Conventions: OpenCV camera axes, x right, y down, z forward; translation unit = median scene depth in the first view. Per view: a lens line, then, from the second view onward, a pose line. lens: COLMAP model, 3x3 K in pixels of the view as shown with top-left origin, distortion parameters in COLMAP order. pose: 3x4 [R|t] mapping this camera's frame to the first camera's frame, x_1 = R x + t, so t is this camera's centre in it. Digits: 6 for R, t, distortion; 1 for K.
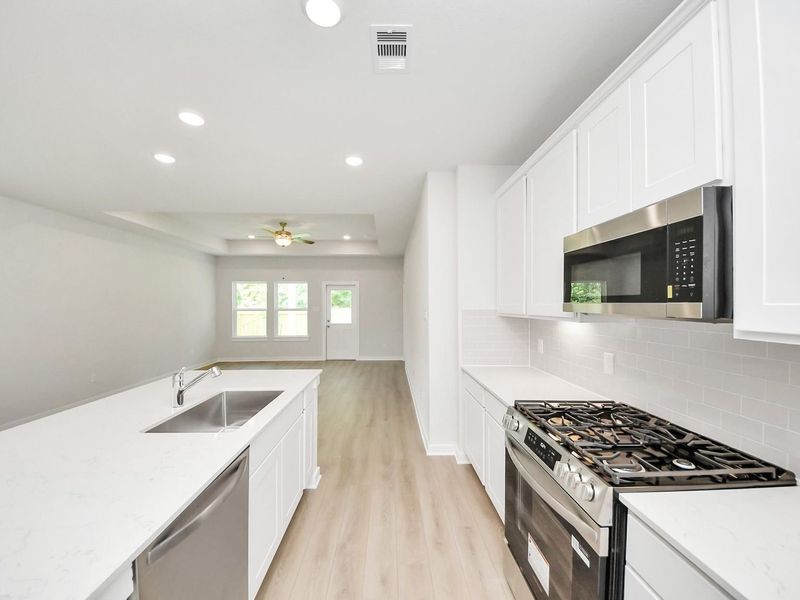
lens RADIAL K [[324.7, 0, 399.4], [0, 324.7, 306.4], [0, 0, 1]] dist [0.050072, -0.030452]
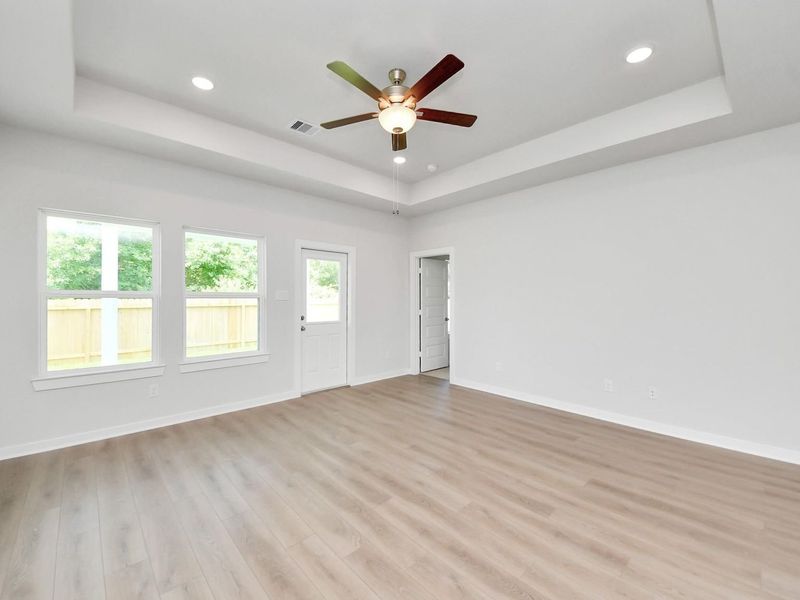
lens RADIAL K [[334.3, 0, 399.1], [0, 334.3, 302.9], [0, 0, 1]] dist [-0.007216, -0.000658]
pose [[0.748322, -0.010398, 0.663254, -0.453652], [-0.001084, 0.999857, 0.016898, 0.011972], [-0.663334, -0.013364, 0.748204, 0.510861]]
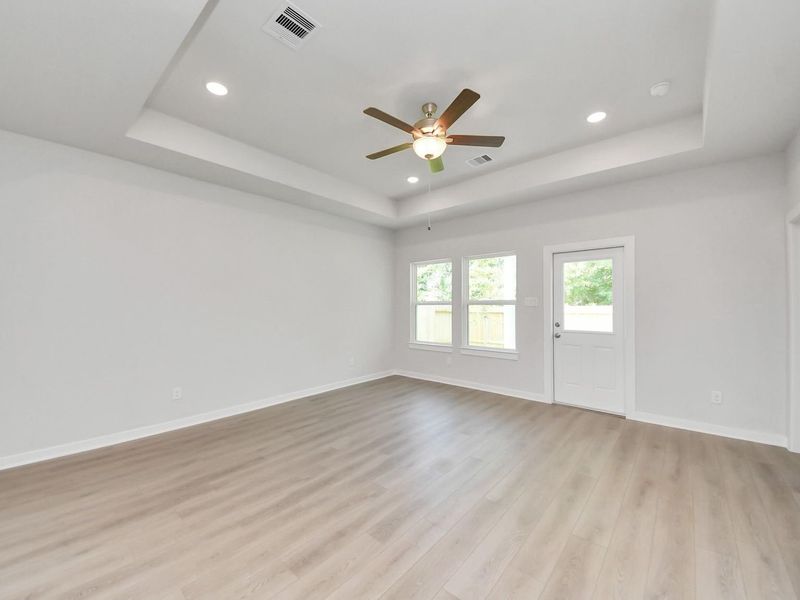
lens RADIAL K [[324.7, 0, 399.4], [0, 324.7, 306.4], [0, 0, 1]] dist [0.050072, -0.030452]
pose [[0.741990, 0.000962, -0.670411, -0.061294], [0.001258, 0.999995, 0.002828, 0.014783], [0.670410, -0.002942, 0.741985, 0.466770]]
